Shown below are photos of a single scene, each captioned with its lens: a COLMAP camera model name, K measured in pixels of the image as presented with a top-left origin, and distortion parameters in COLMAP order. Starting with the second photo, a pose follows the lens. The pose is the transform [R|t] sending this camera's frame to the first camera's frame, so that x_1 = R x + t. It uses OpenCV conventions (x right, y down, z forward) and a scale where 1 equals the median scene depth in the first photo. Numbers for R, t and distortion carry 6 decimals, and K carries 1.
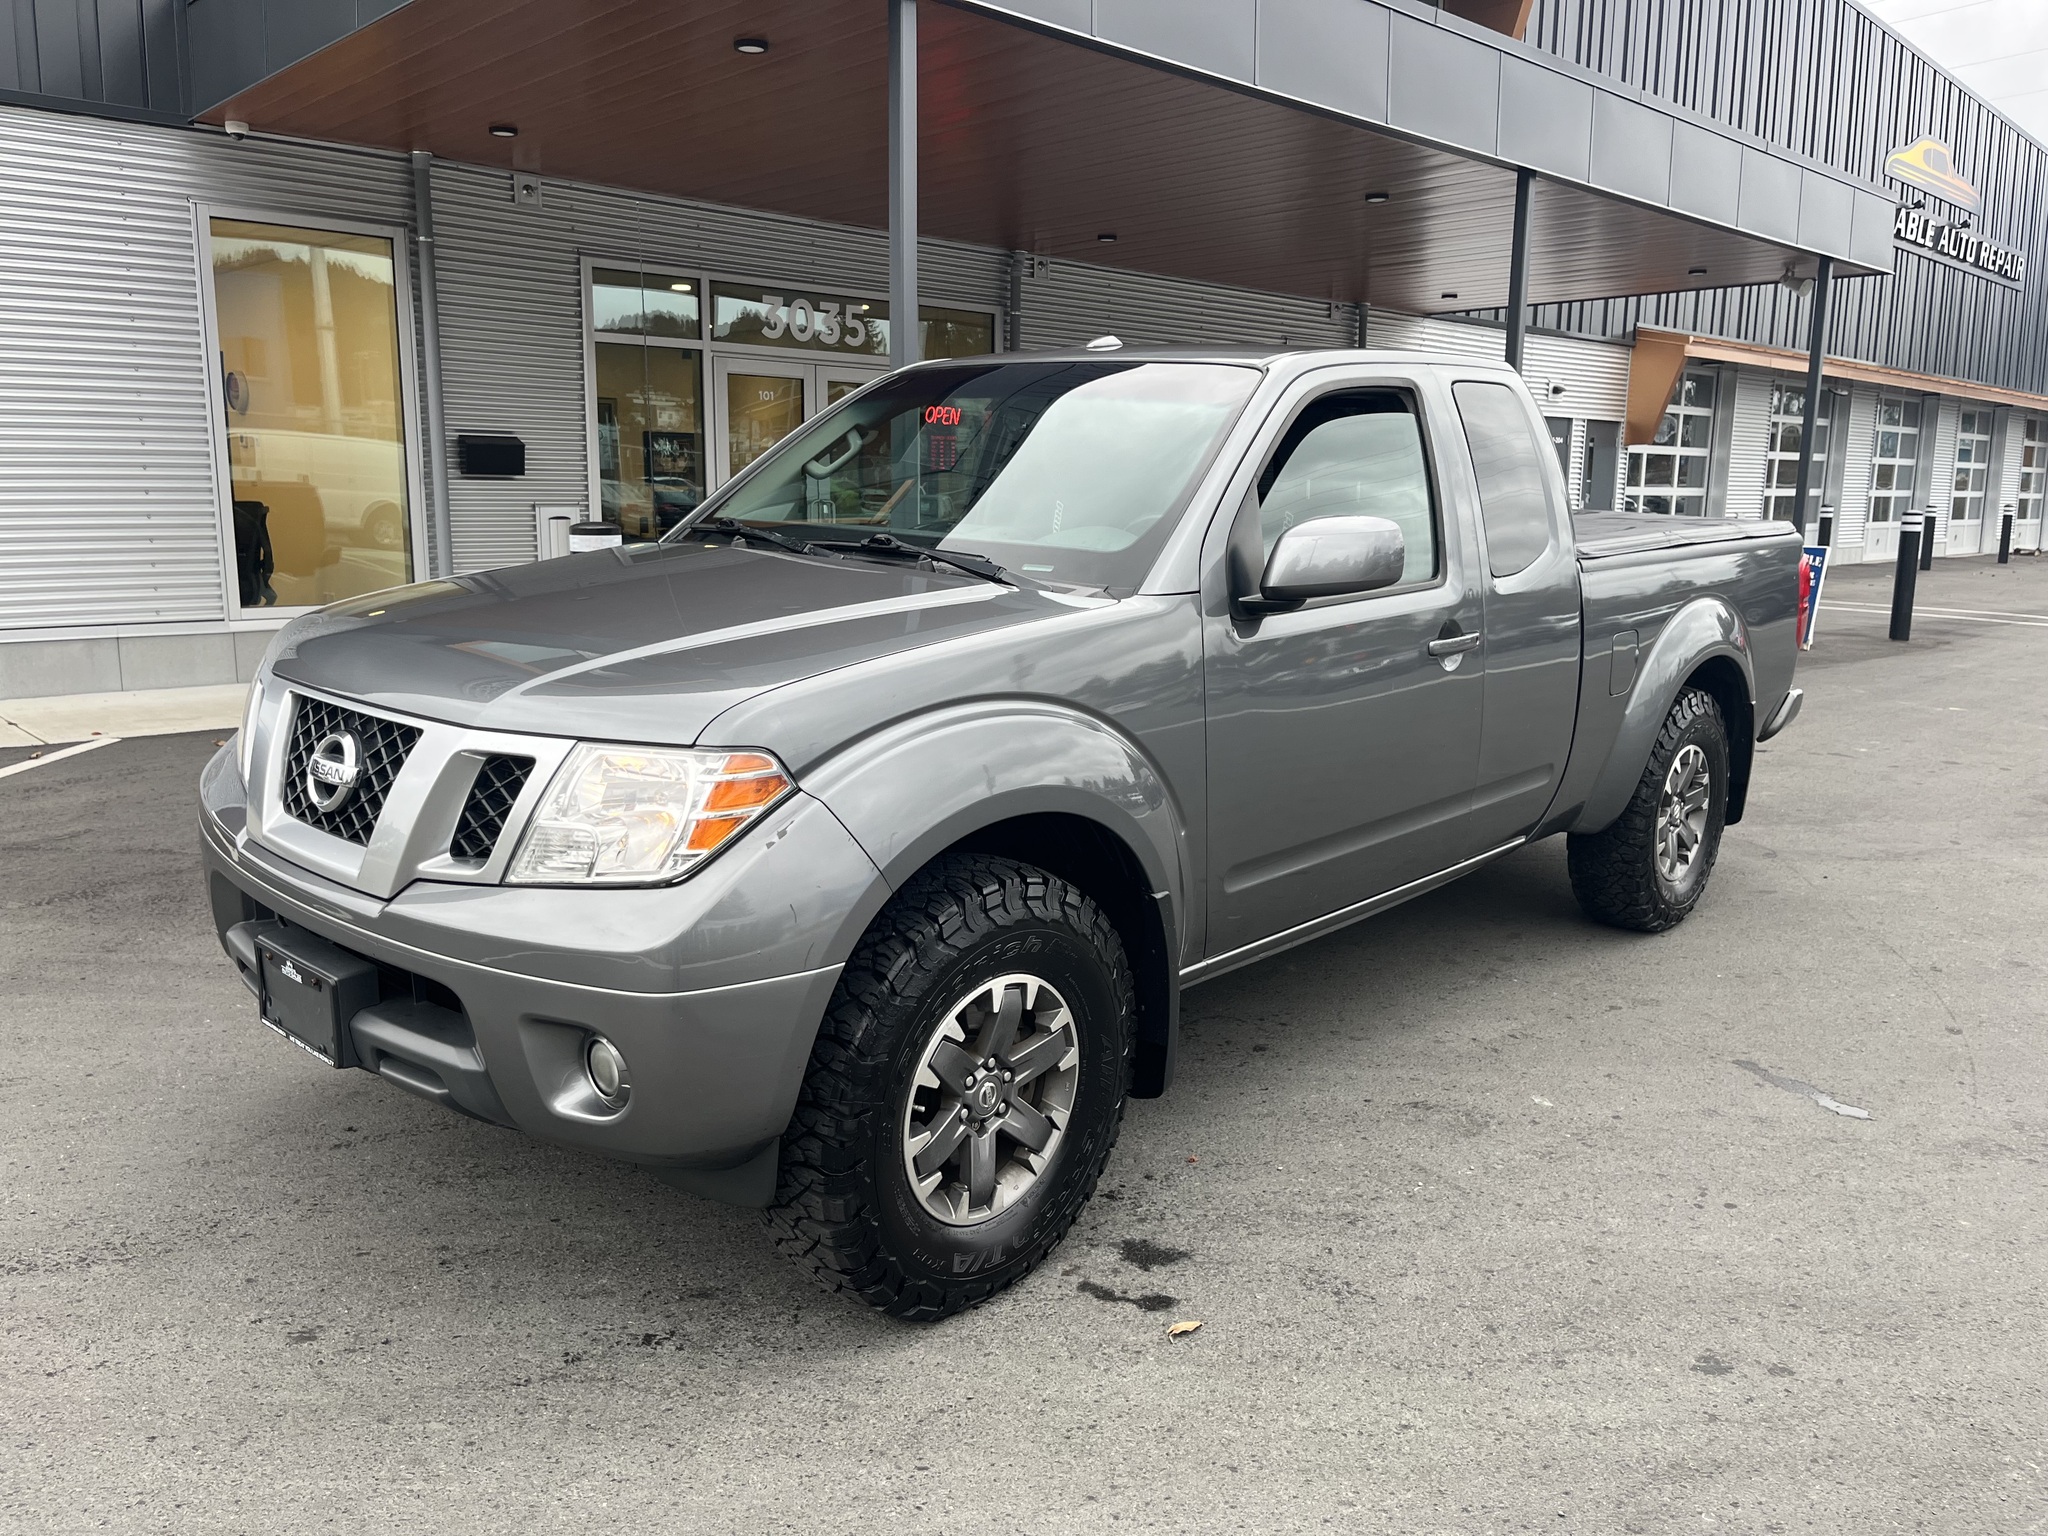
lens RADIAL K [[1552.1, 0, 1016.4], [0, 1552.1, 770.3], [0, 0, 1]] dist [0.064564, -0.085329]
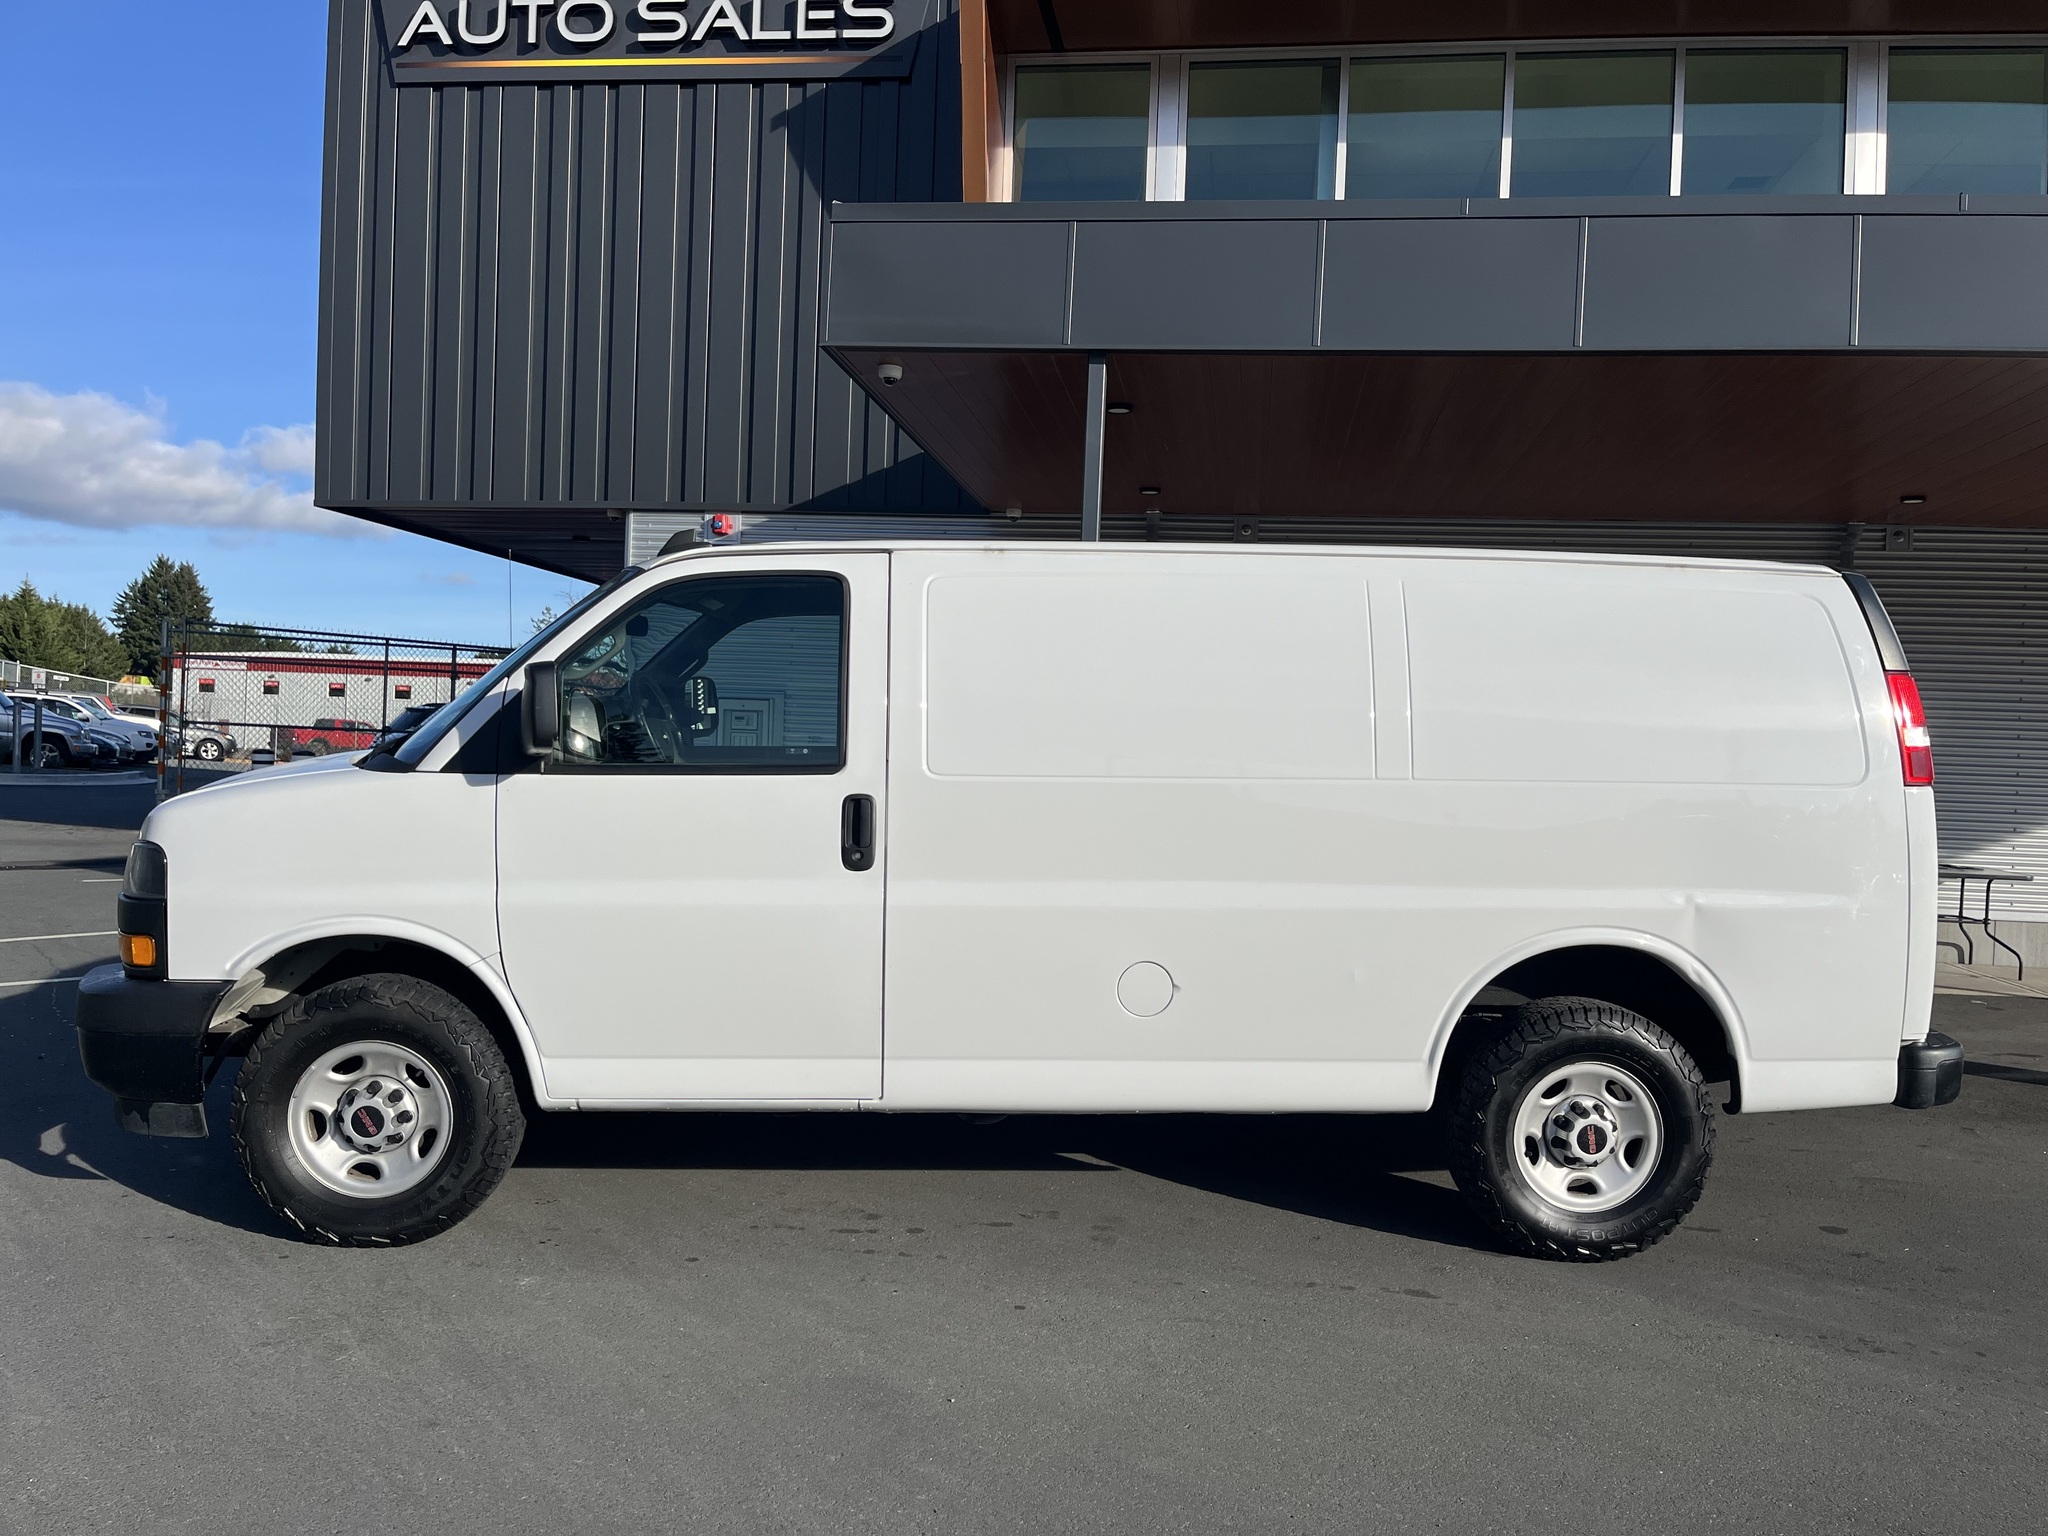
lens RADIAL K [[1552.1, 0, 1040.8], [0, 1552.1, 781.0], [0, 0, 1]] dist [0.064564, -0.085329]
pose [[0.624030, 0.022826, -0.781067, 0.416017], [-0.169715, 0.979671, -0.106963, -0.023173], [0.762748, 0.199307, 0.615218, 0.152584]]
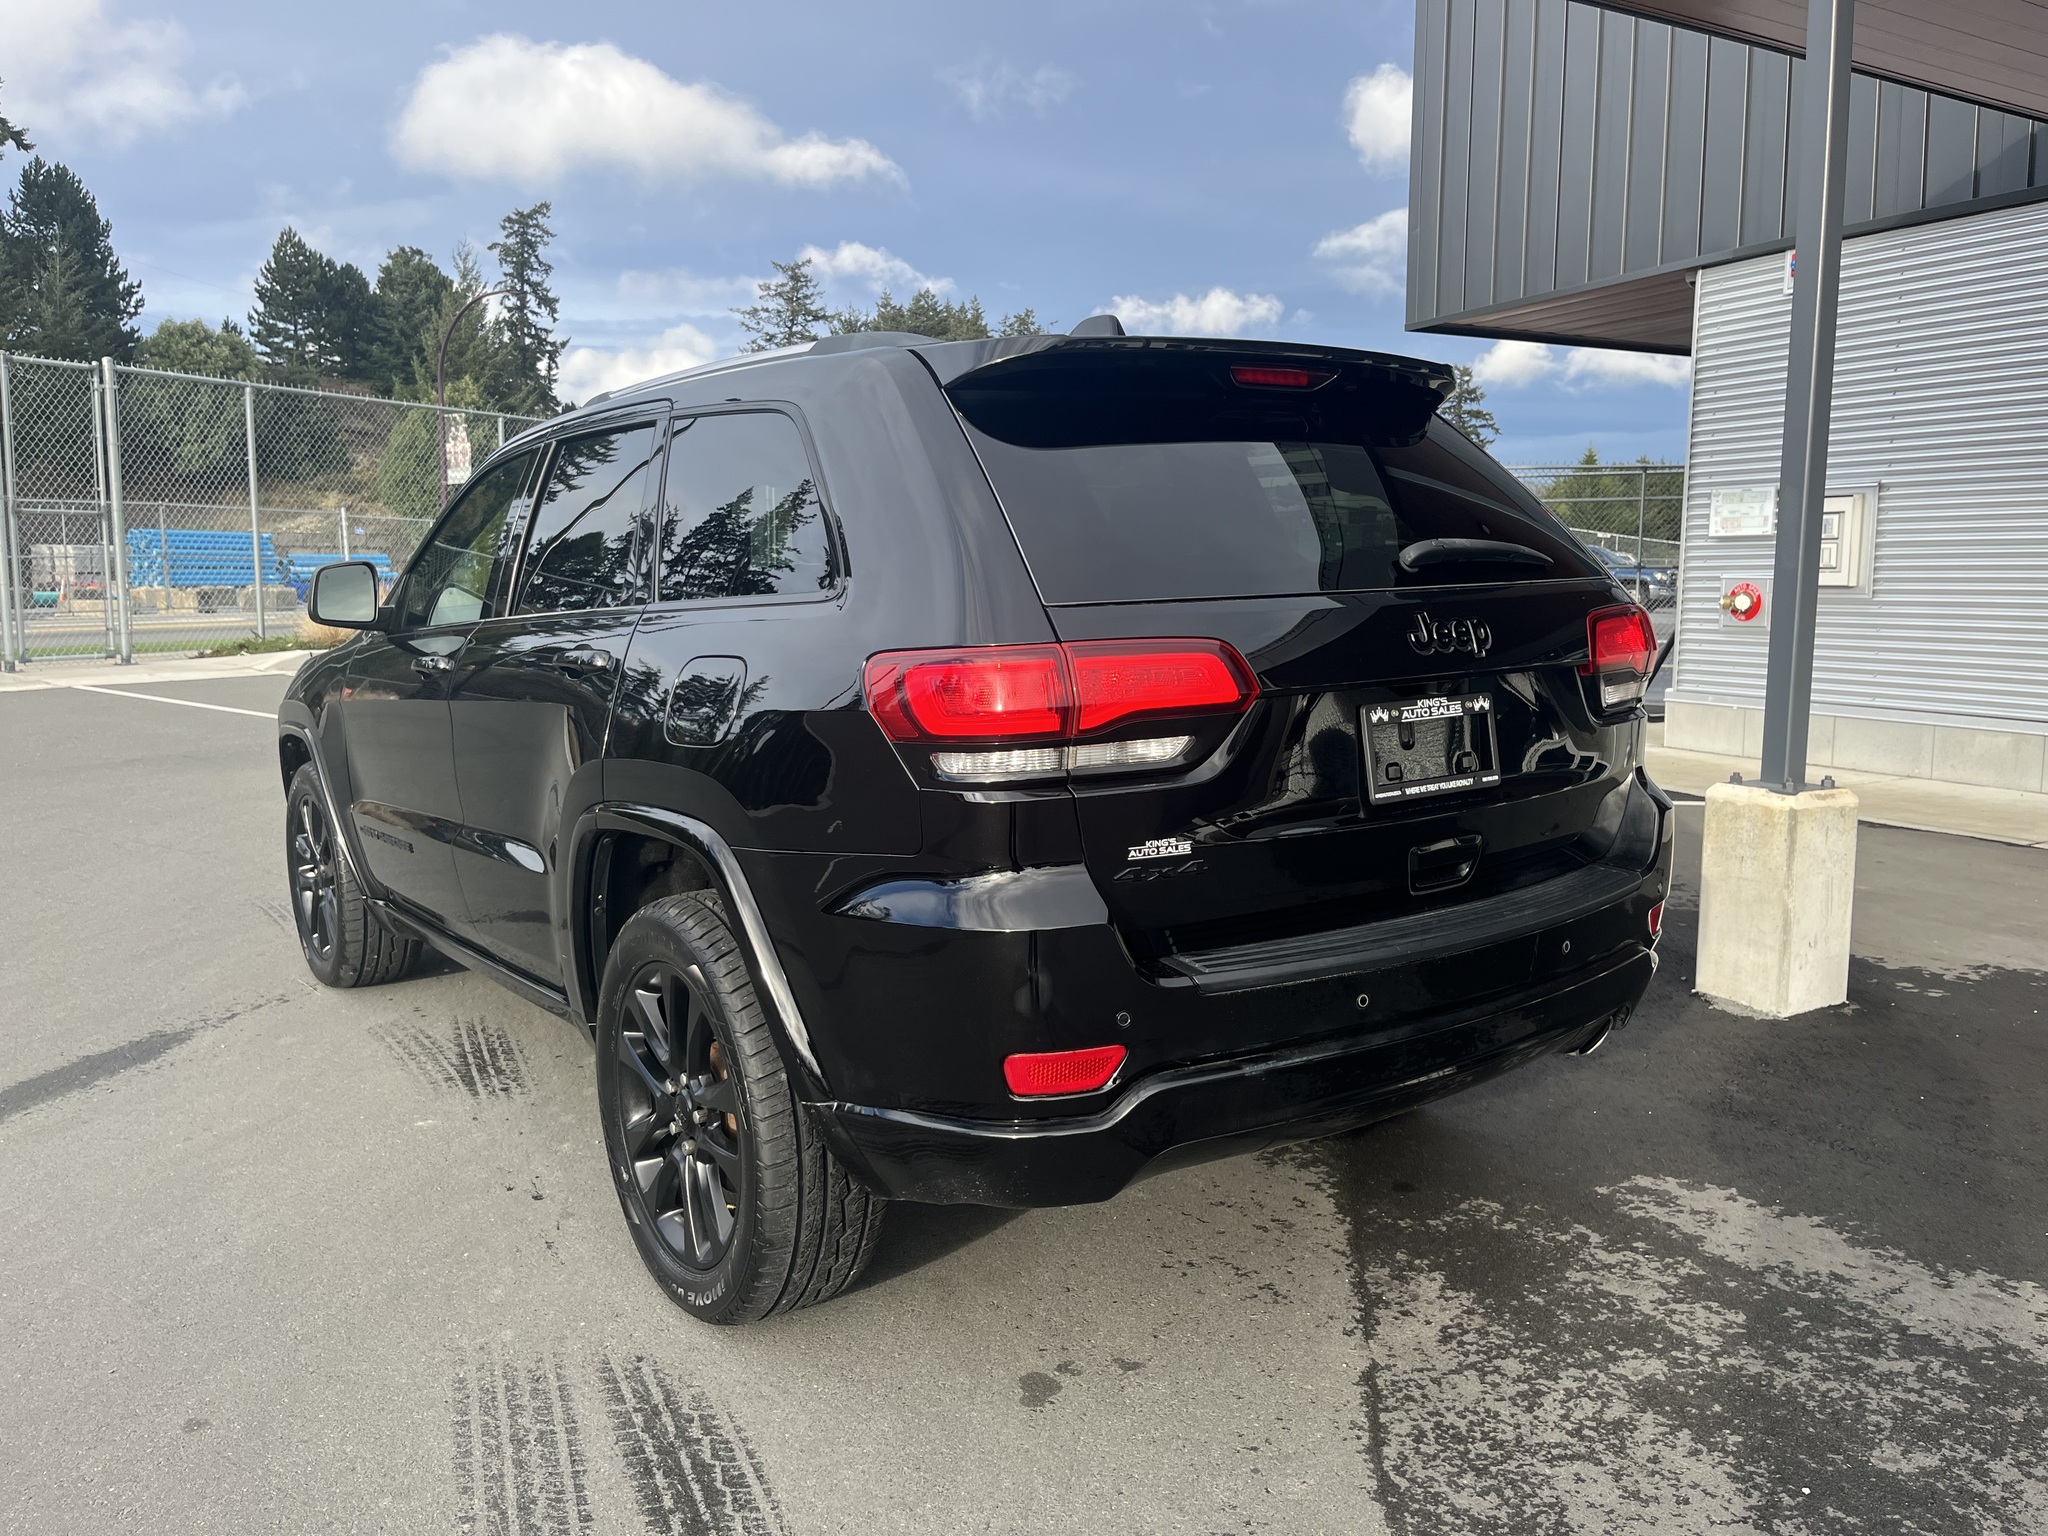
lens RADIAL K [[1552.1, 0, 1026.0], [0, 1552.1, 759.8], [0, 0, 1]] dist [0.064564, -0.085329]
pose [[-0.276861, 0.100233, -0.955668, 0.350432], [-0.177861, 0.972014, 0.153475, -0.074275], [0.944306, 0.212467, -0.251285, 0.463329]]
